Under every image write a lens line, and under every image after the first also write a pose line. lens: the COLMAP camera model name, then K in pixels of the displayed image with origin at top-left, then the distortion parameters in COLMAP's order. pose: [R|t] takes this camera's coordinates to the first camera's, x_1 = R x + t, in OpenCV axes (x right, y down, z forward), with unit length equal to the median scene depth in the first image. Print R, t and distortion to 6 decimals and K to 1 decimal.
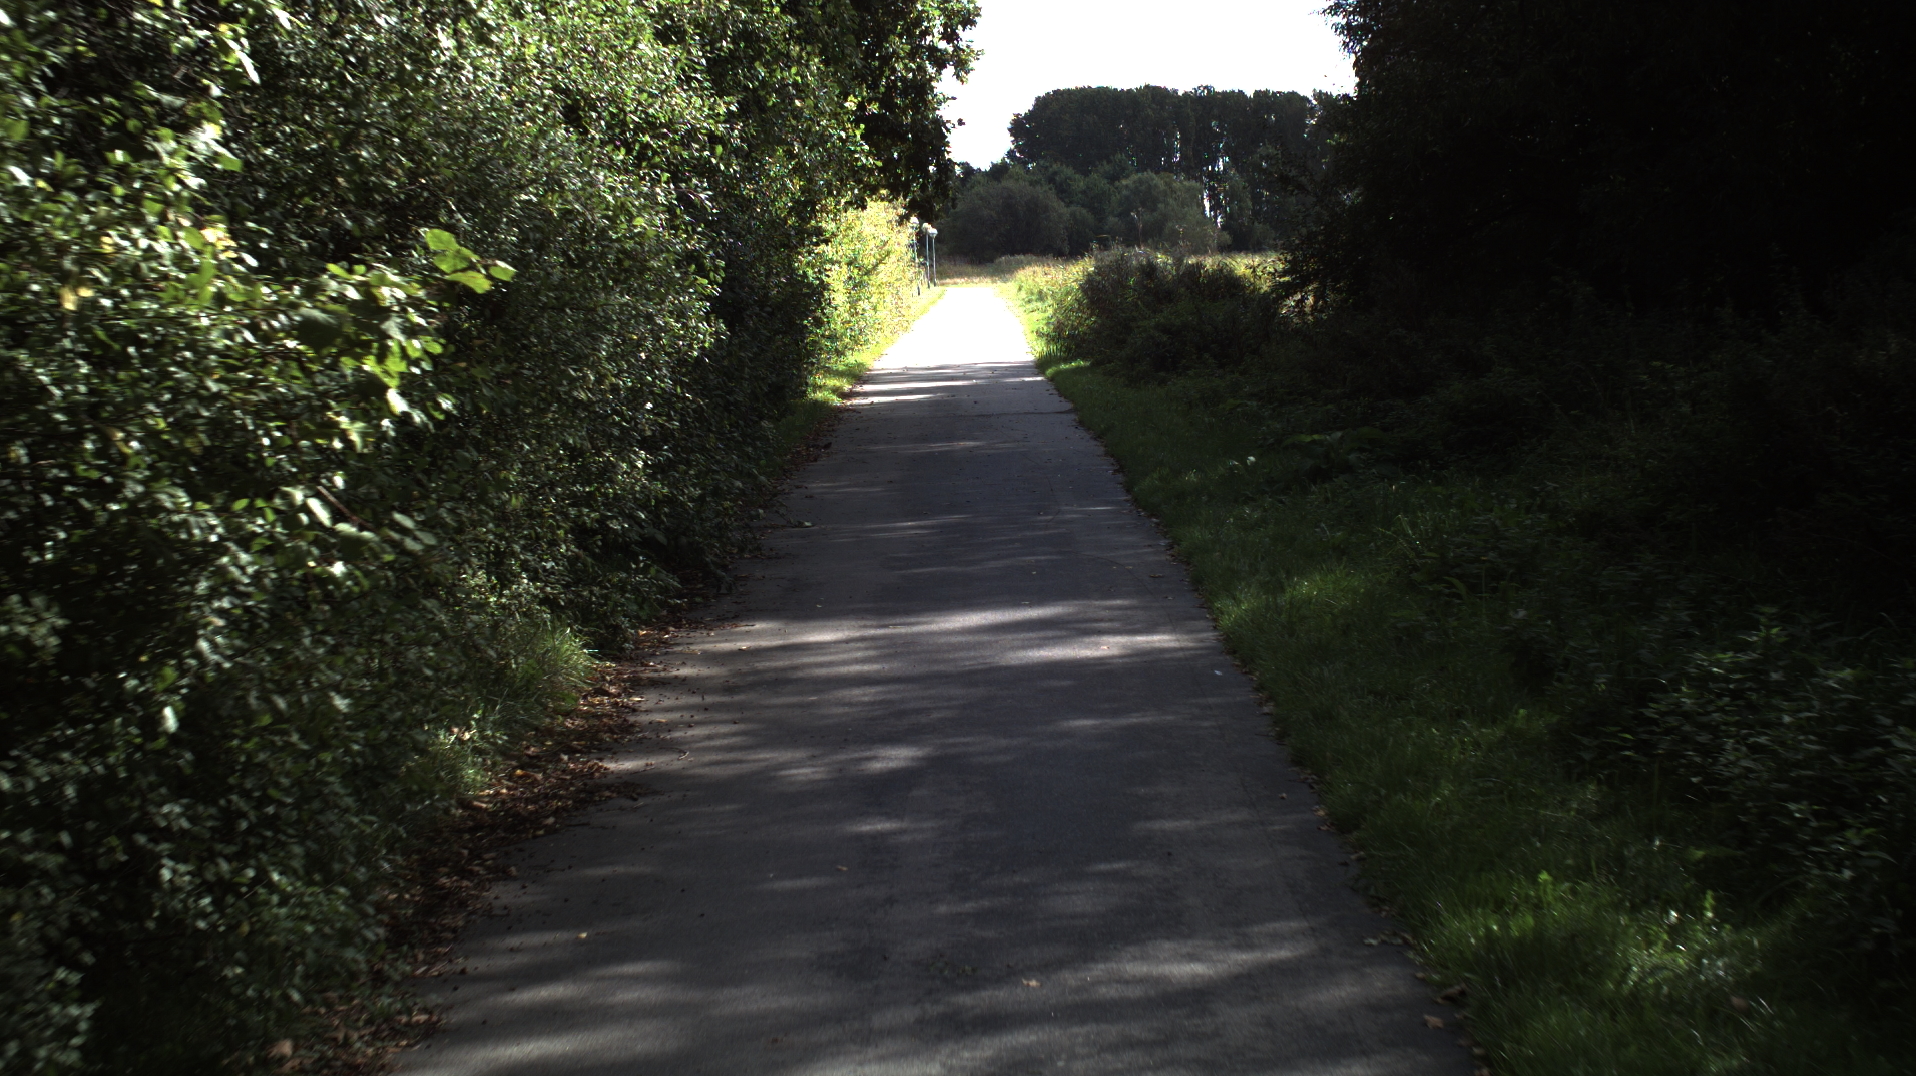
lens RADIAL K [[3251.8, 0, 958.0], [0, 3251.8, 538.0], [0, 0, 1]] dist [-0.221500, -0.140900]
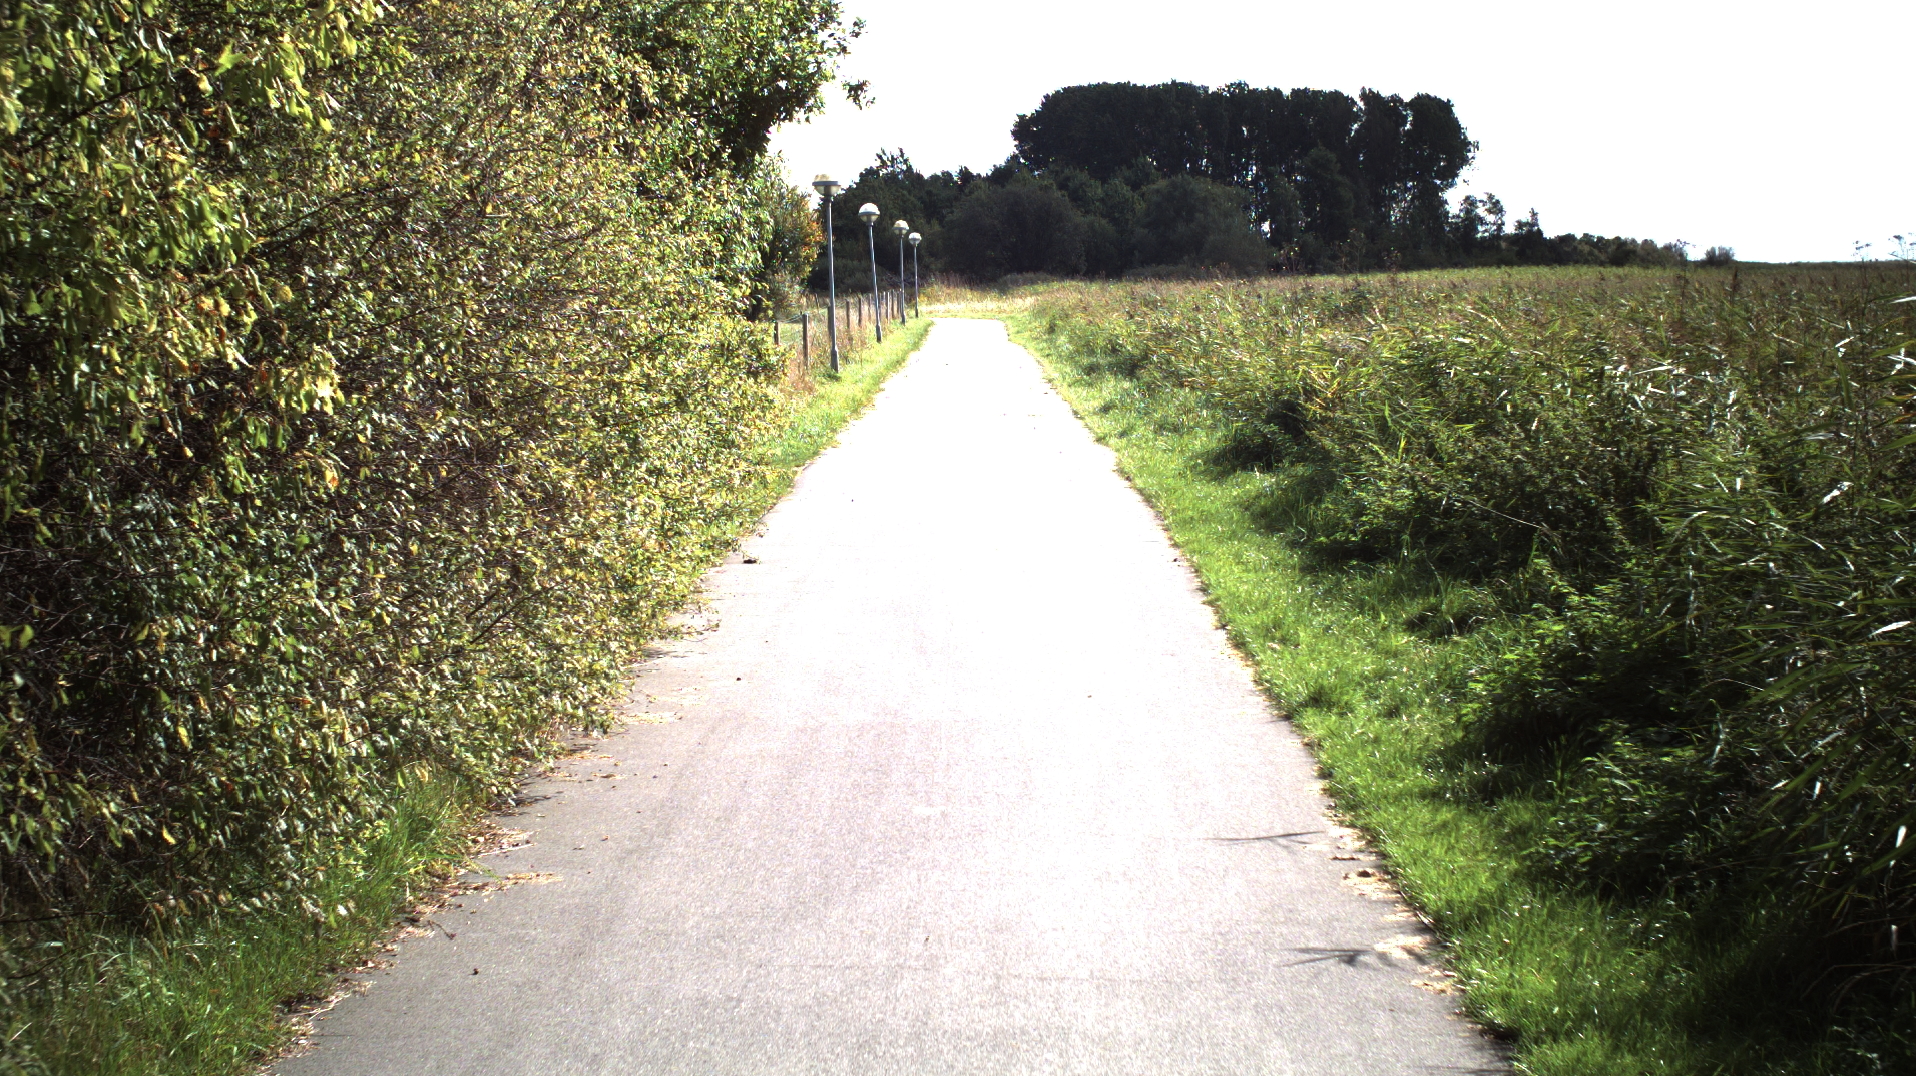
lens RADIAL K [[3251.8, 0, 958.0], [0, 3251.8, 538.0], [0, 0, 1]] dist [-0.221500, -0.140900]
pose [[0.999930, 0.011685, 0.001951, 0.001730], [-0.011675, 0.999918, -0.005171, -0.064809], [-0.002012, 0.005148, 0.999985, 0.744897]]
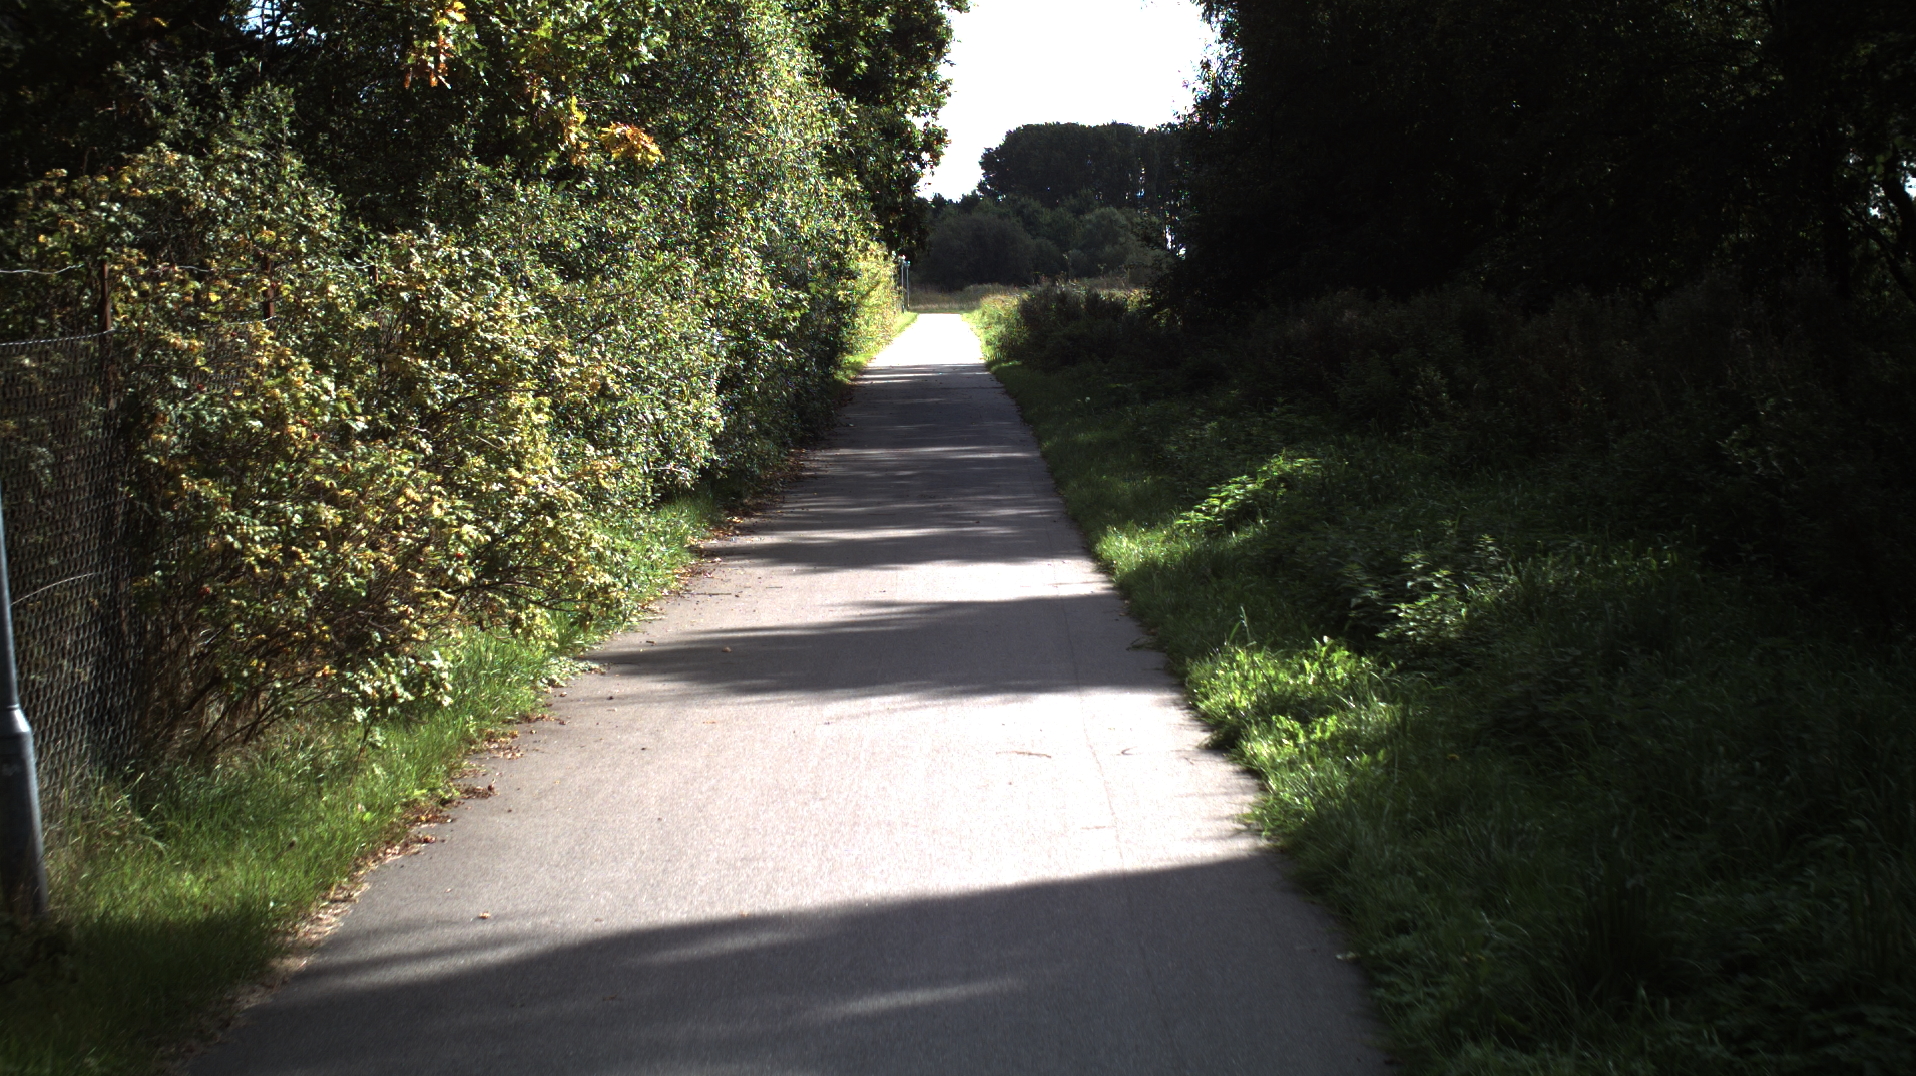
lens RADIAL K [[3251.8, 0, 958.0], [0, 3251.8, 538.0], [0, 0, 1]] dist [-0.221500, -0.140900]
pose [[0.999833, 0.015162, 0.010154, -0.000400], [-0.015075, 0.999849, -0.008586, 0.020534], [-0.010283, 0.008431, 0.999912, -0.243528]]
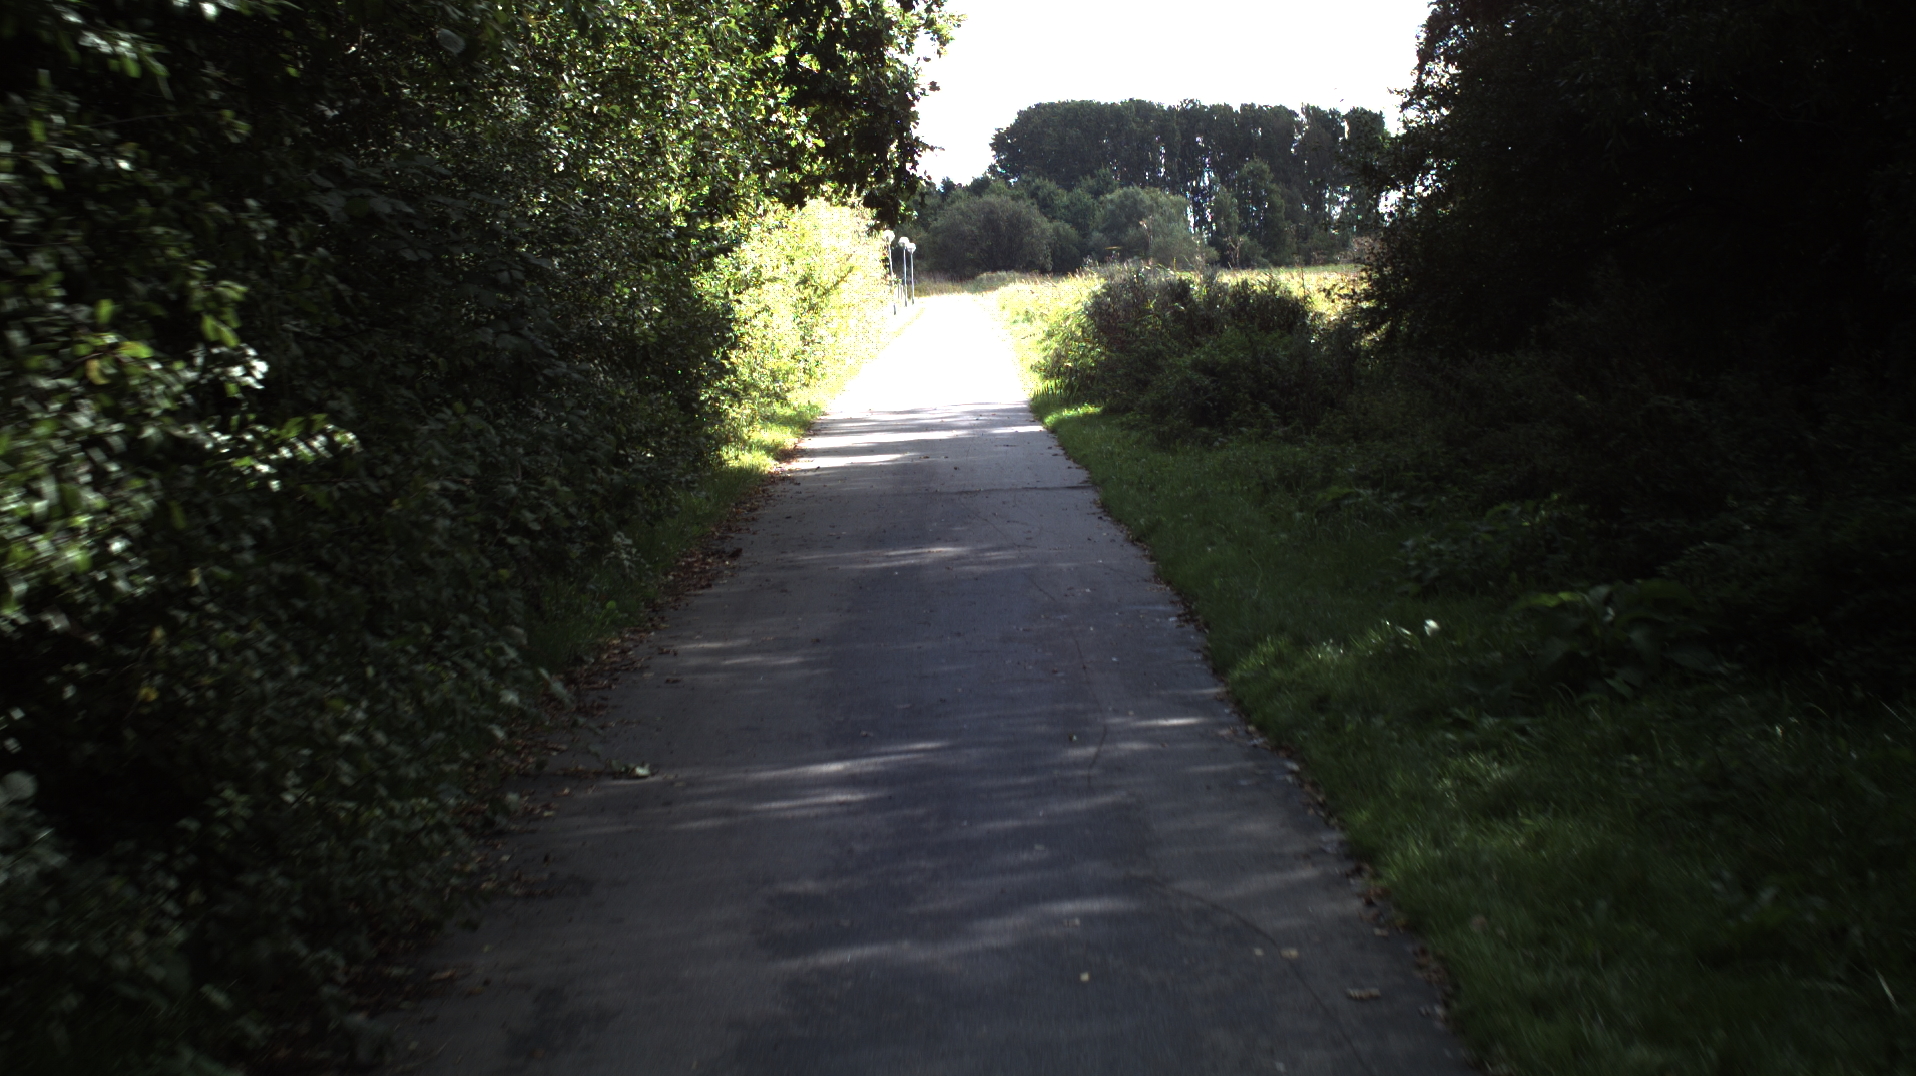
lens RADIAL K [[3251.8, 0, 958.0], [0, 3251.8, 538.0], [0, 0, 1]] dist [-0.221500, -0.140900]
pose [[0.999982, 0.000693, 0.005982, 0.000711], [-0.000662, 0.999987, -0.005105, -0.010590], [-0.005986, 0.005101, 0.999969, 0.122657]]
